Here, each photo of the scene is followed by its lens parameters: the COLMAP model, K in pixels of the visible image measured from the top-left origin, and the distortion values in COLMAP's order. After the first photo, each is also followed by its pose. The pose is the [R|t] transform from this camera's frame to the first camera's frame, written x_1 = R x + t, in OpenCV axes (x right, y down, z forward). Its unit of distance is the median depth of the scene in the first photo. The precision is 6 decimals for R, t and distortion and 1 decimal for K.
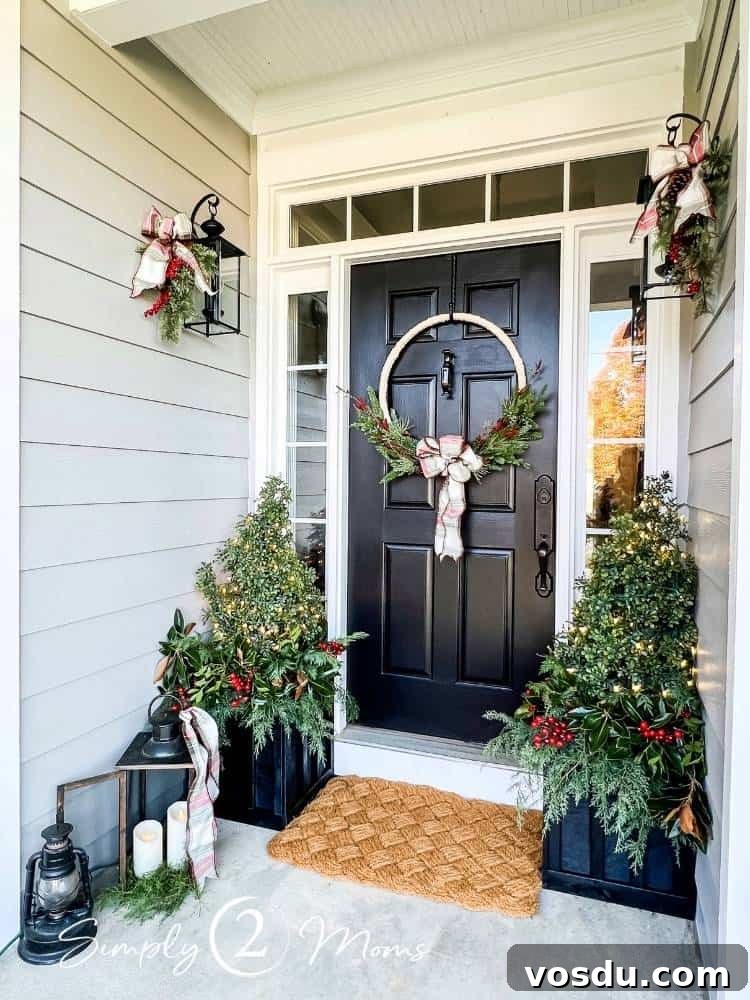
lens RADIAL K [[637.4, 0, 375.0], [0, 637.4, 500.0], [0, 0, 1]] dist [0.000026, 0.000072]
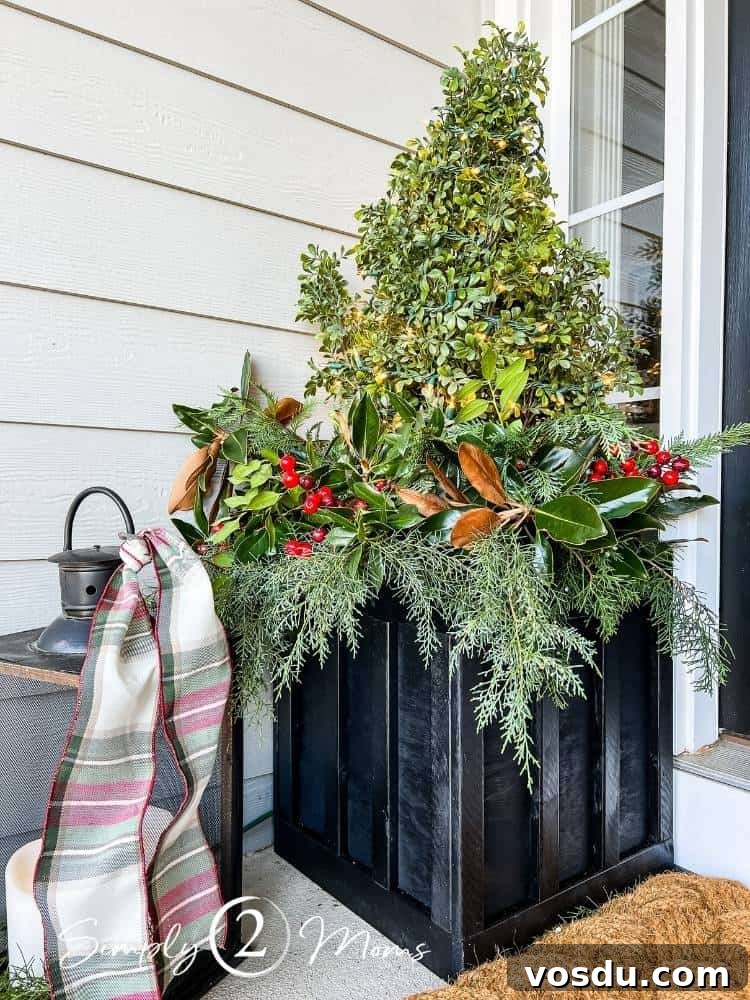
lens RADIAL K [[769.5, 0, 375.0], [0, 769.5, 500.0], [0, 0, 1]] dist [0.098074, -0.091716]
pose [[0.839919, -0.002405, -0.542706, 0.035310], [-0.011482, 0.999688, -0.022201, 0.282340], [0.542590, 0.024878, 0.839629, 0.633367]]
